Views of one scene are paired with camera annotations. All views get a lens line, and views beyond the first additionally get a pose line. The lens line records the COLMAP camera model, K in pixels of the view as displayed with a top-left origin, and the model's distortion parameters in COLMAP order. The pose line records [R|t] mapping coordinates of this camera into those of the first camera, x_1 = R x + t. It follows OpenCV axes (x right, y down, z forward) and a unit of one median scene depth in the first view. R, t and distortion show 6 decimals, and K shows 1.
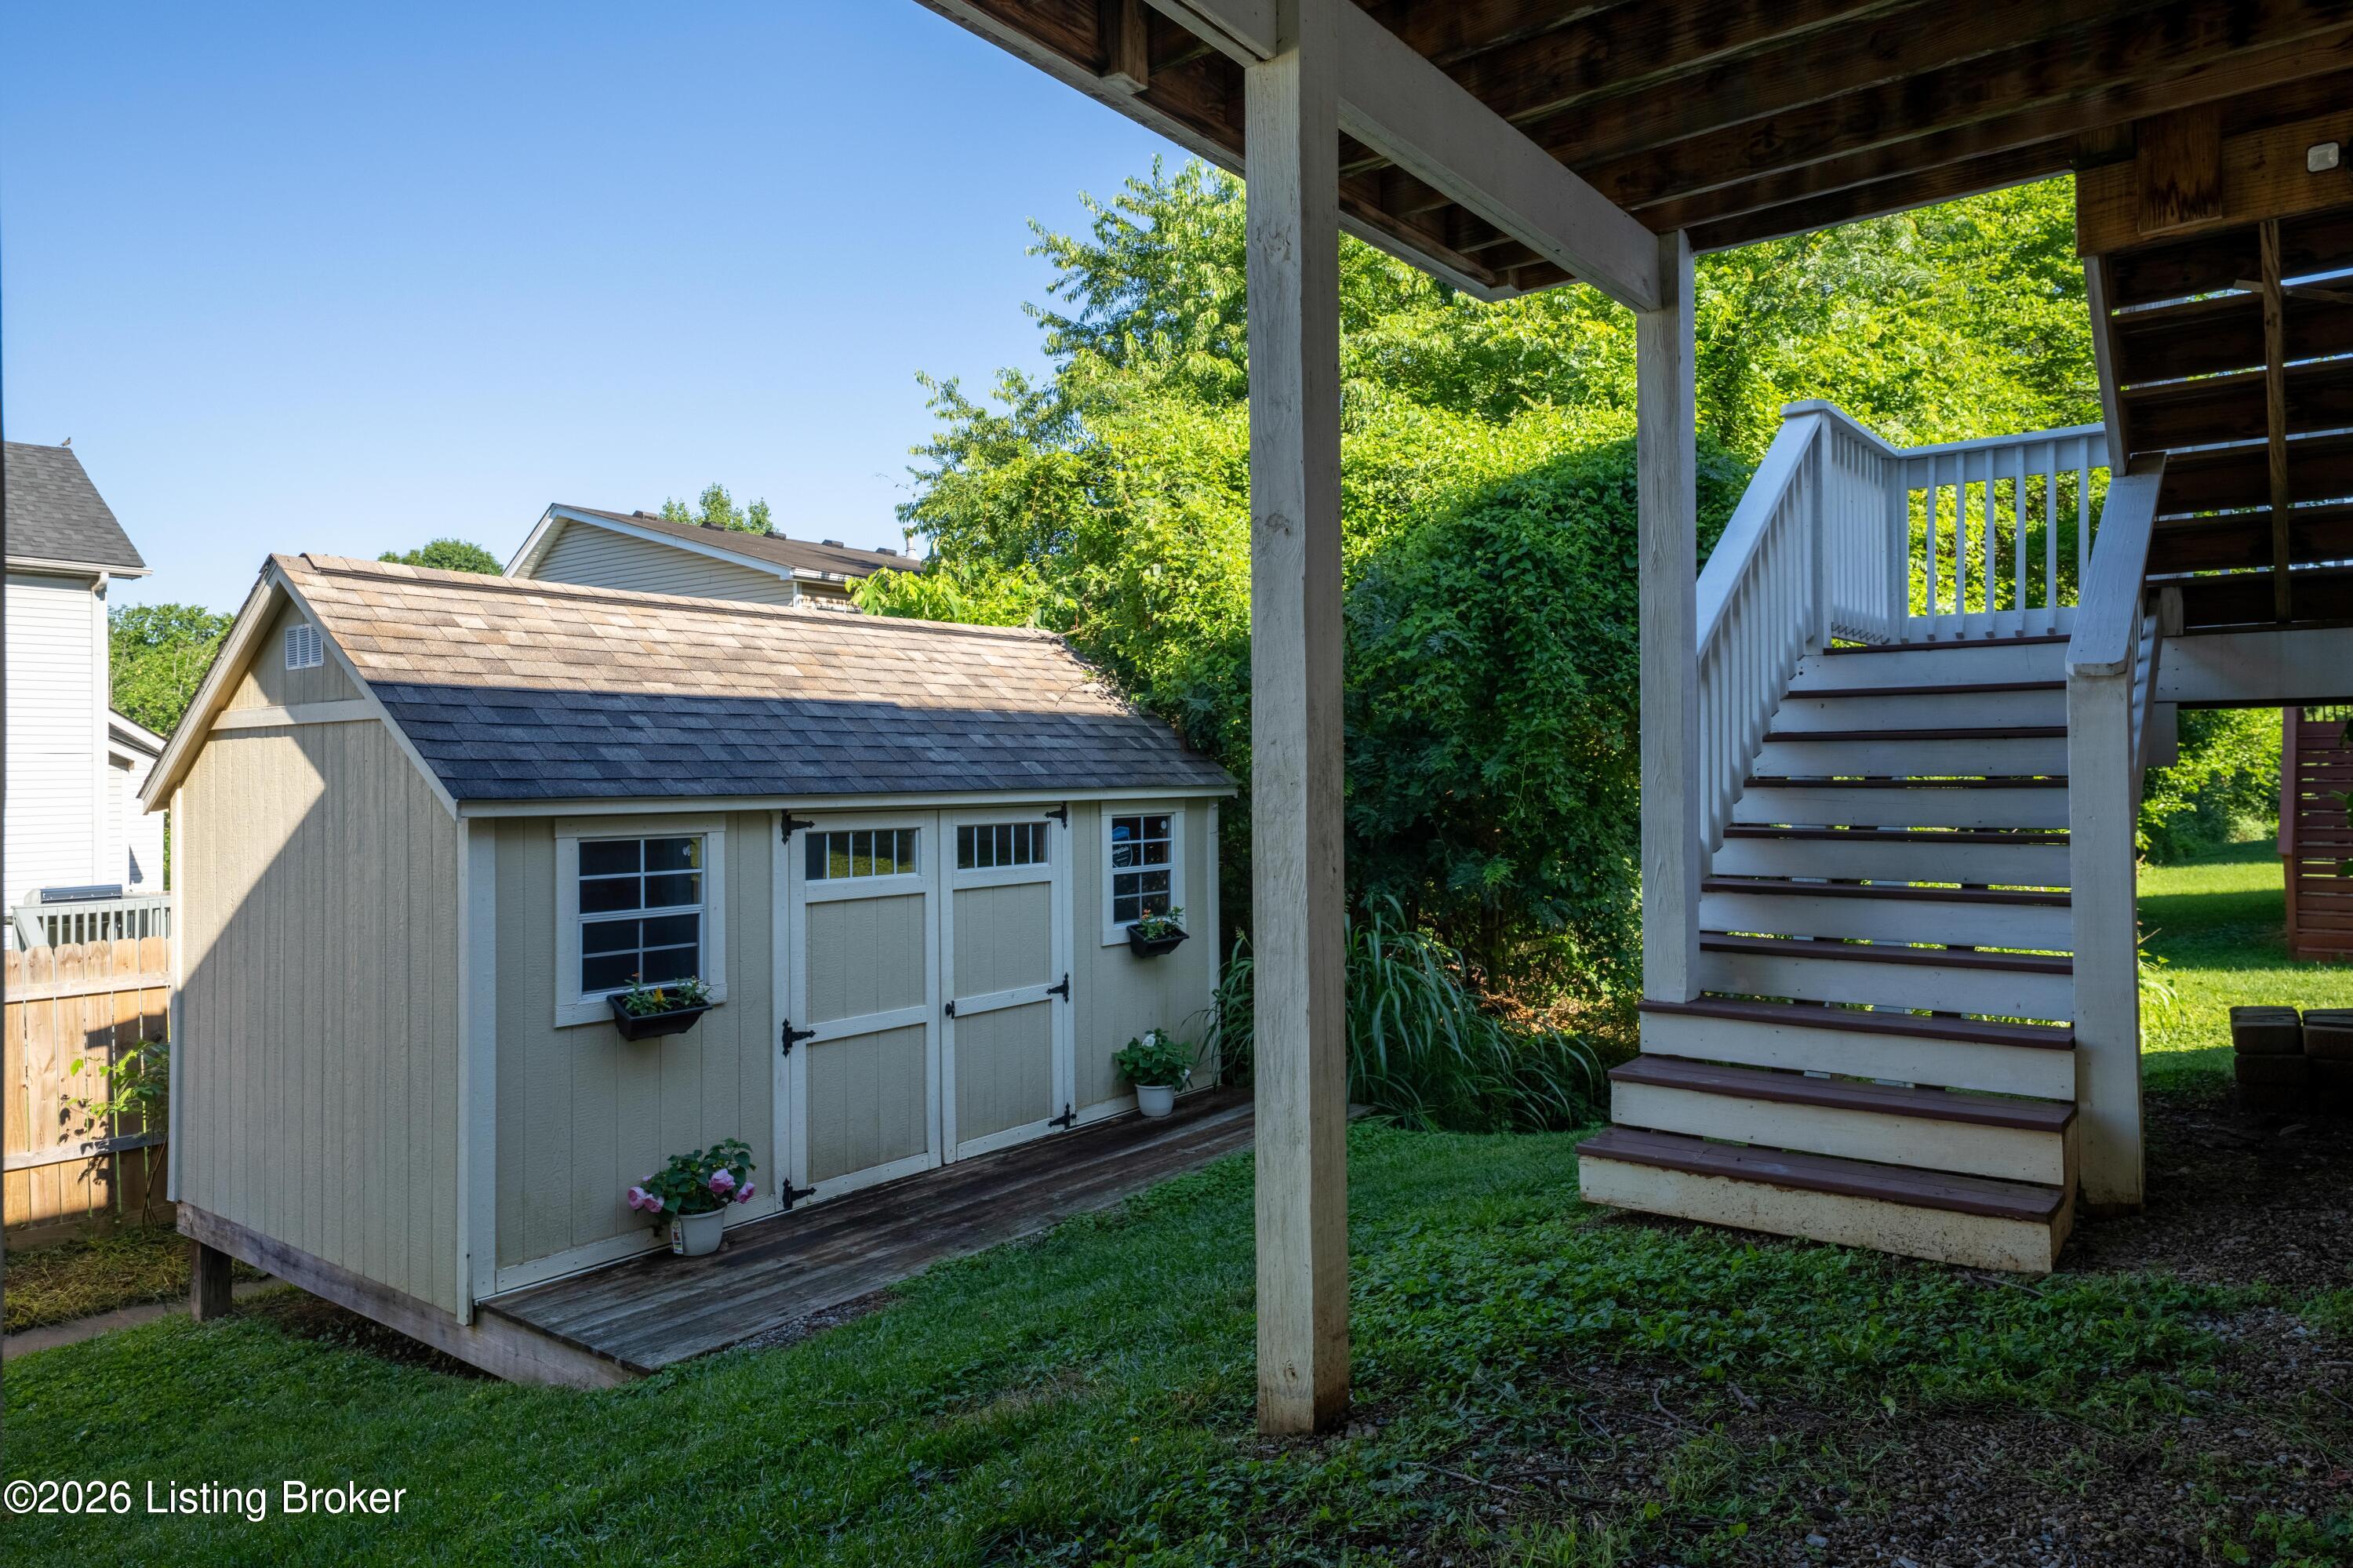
lens RADIAL K [[1487.1, 0, 1177.2], [0, 1487.1, 768.5], [0, 0, 1]] dist [0.033309, 0.001812]
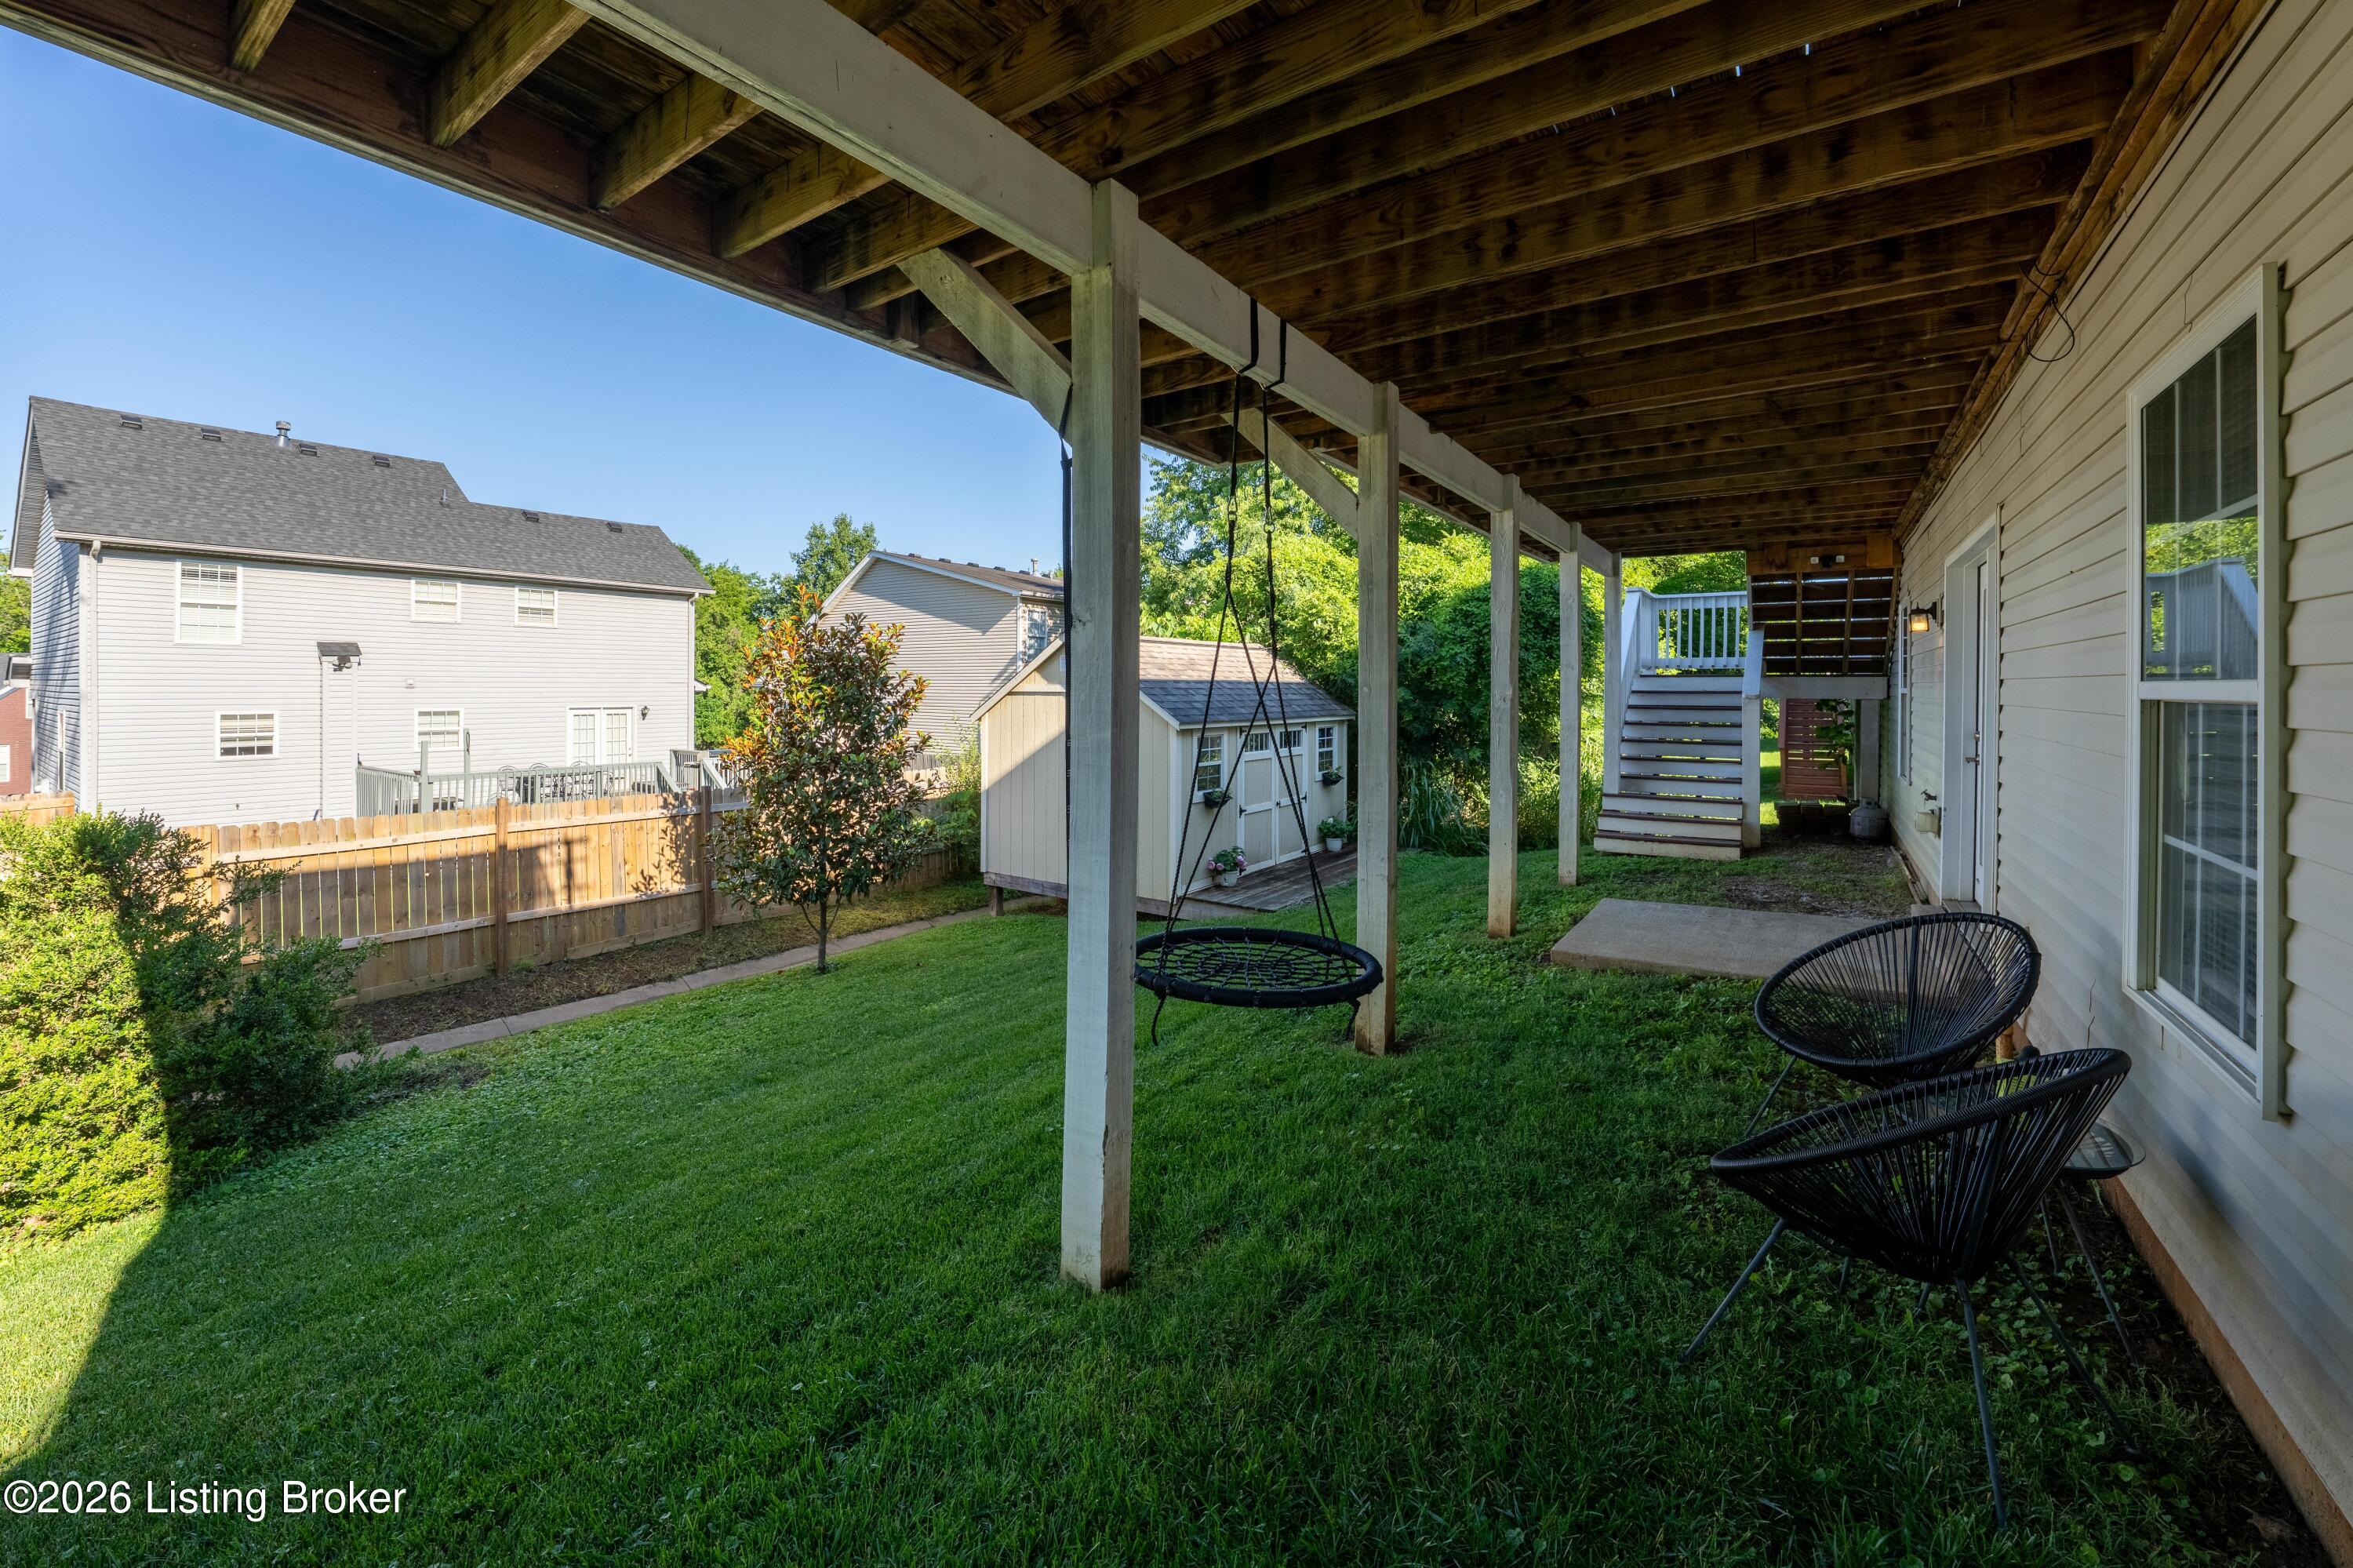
lens RADIAL K [[931.8, 0, 1104.7], [0, 931.8, 695.4], [0, 0, 1]] dist [-0.000664, -0.000051]
pose [[0.999844, 0.012790, 0.012183, -0.403680], [-0.012908, 0.999870, 0.009653, -0.029980], [-0.012058, -0.009809, 0.999879, -0.503870]]
